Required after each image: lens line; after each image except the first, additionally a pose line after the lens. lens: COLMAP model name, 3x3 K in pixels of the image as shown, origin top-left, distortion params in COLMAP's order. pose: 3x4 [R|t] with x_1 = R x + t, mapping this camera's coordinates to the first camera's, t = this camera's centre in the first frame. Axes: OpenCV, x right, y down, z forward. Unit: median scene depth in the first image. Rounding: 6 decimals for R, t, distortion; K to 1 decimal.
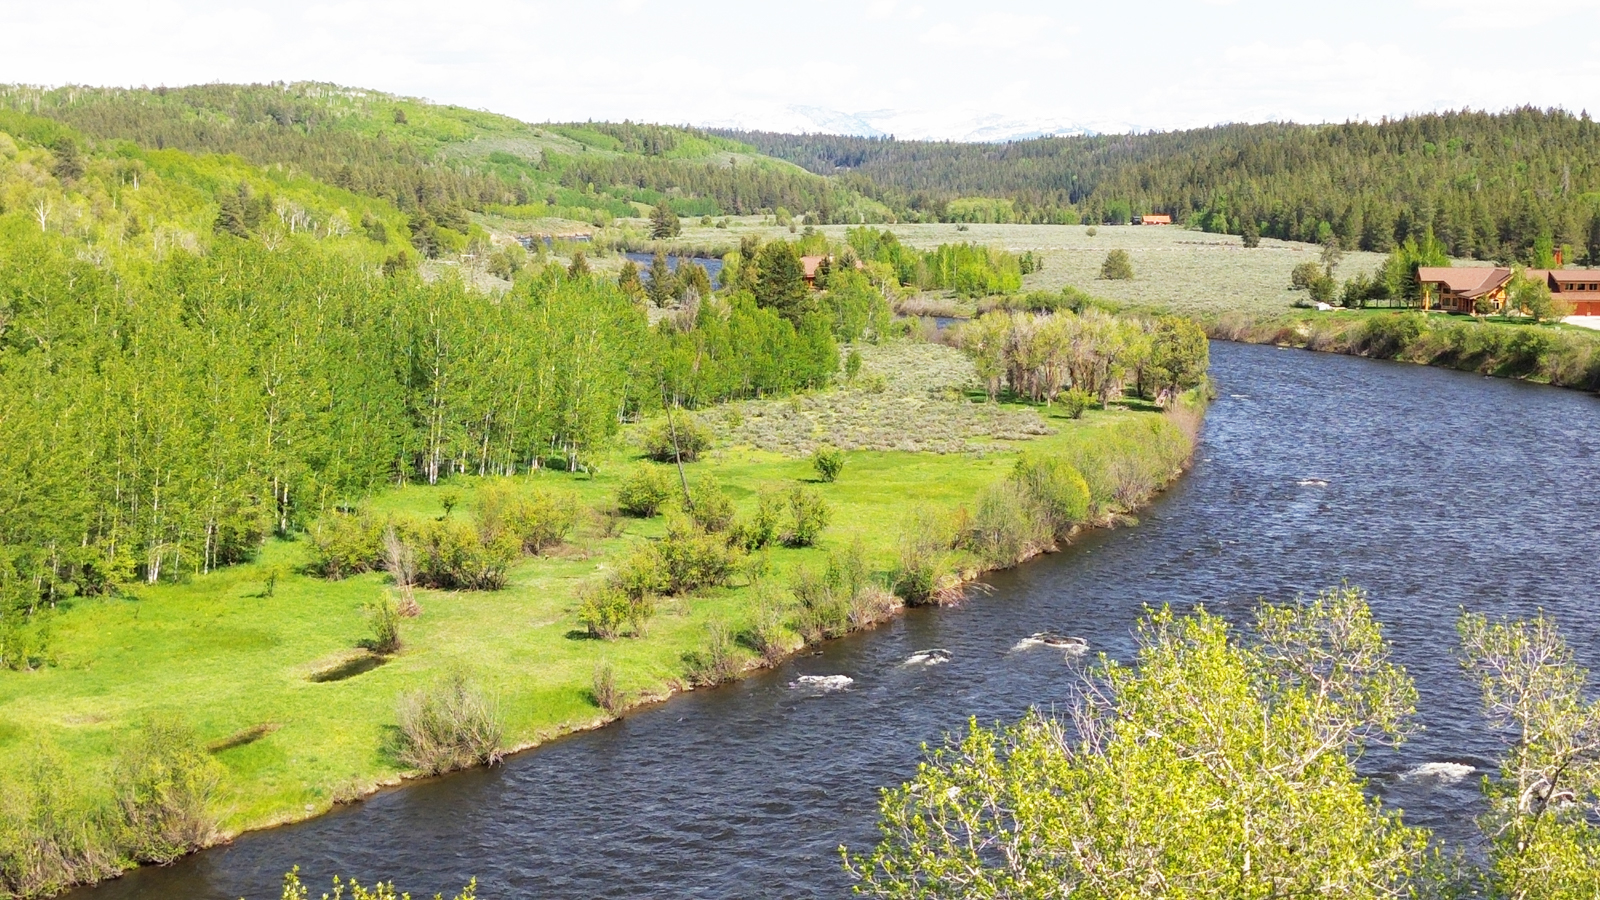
lens RADIAL K [[1140.6, 0, 803.2], [0, 1140.6, 448.2], [0, 0, 1]] dist [-0.000435, 0.002166]
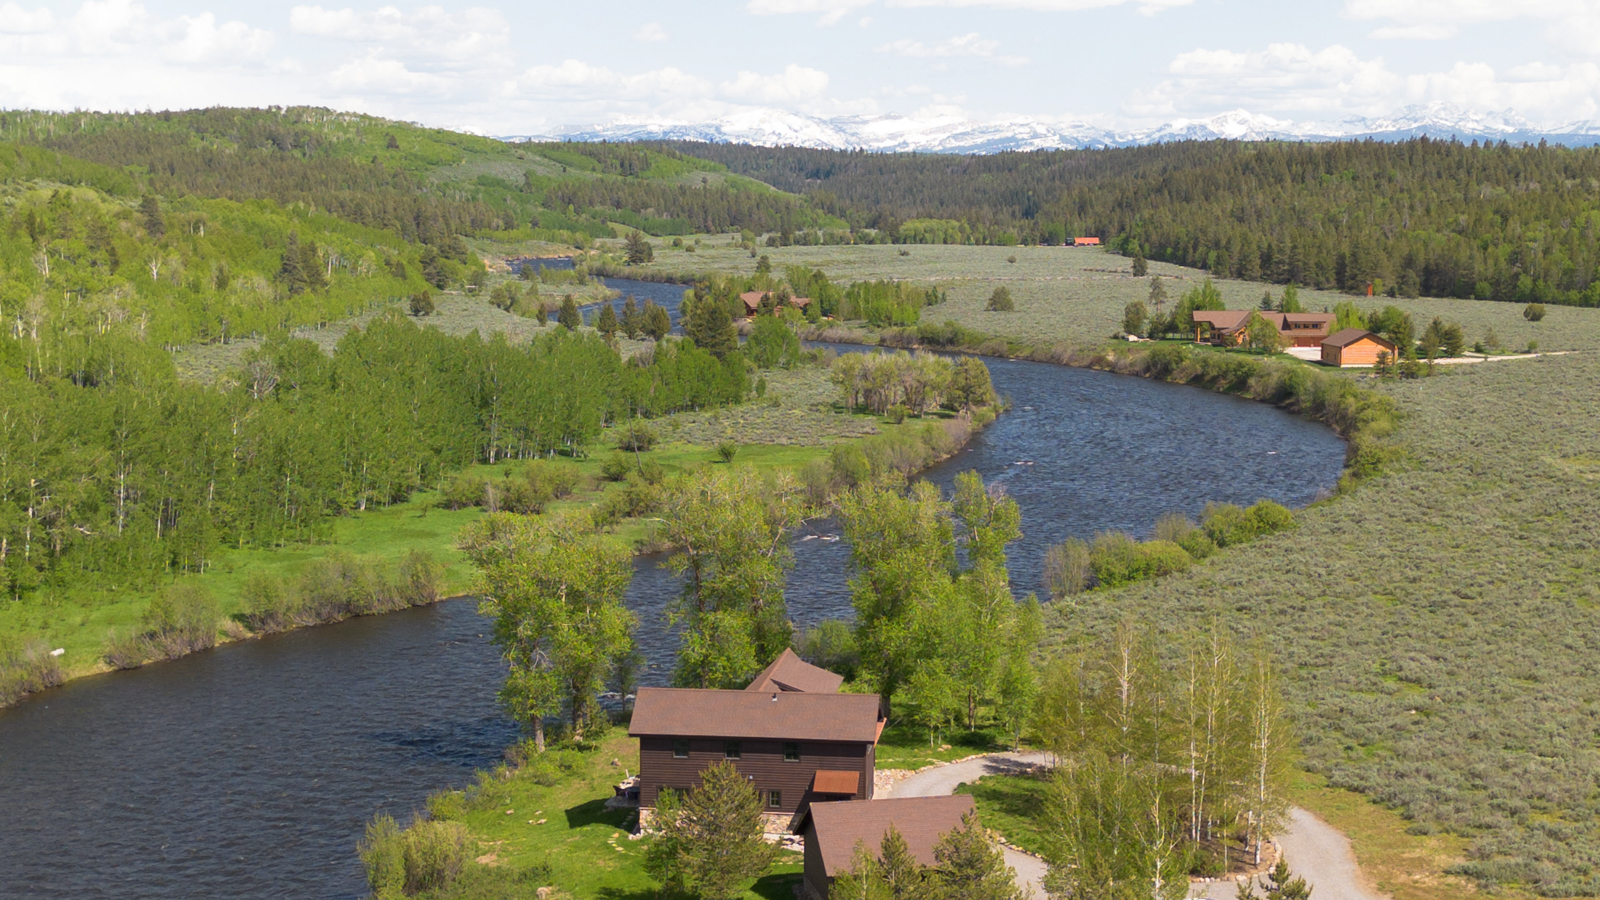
lens RADIAL K [[1135.7, 0, 796.8], [0, 1135.7, 449.5], [0, 0, 1]] dist [0.002238, -0.003420]
pose [[0.999898, -0.002737, 0.013992, 0.035011], [0.002764, 0.999994, -0.001928, 0.004846], [-0.013987, 0.001966, 0.999900, -0.233218]]
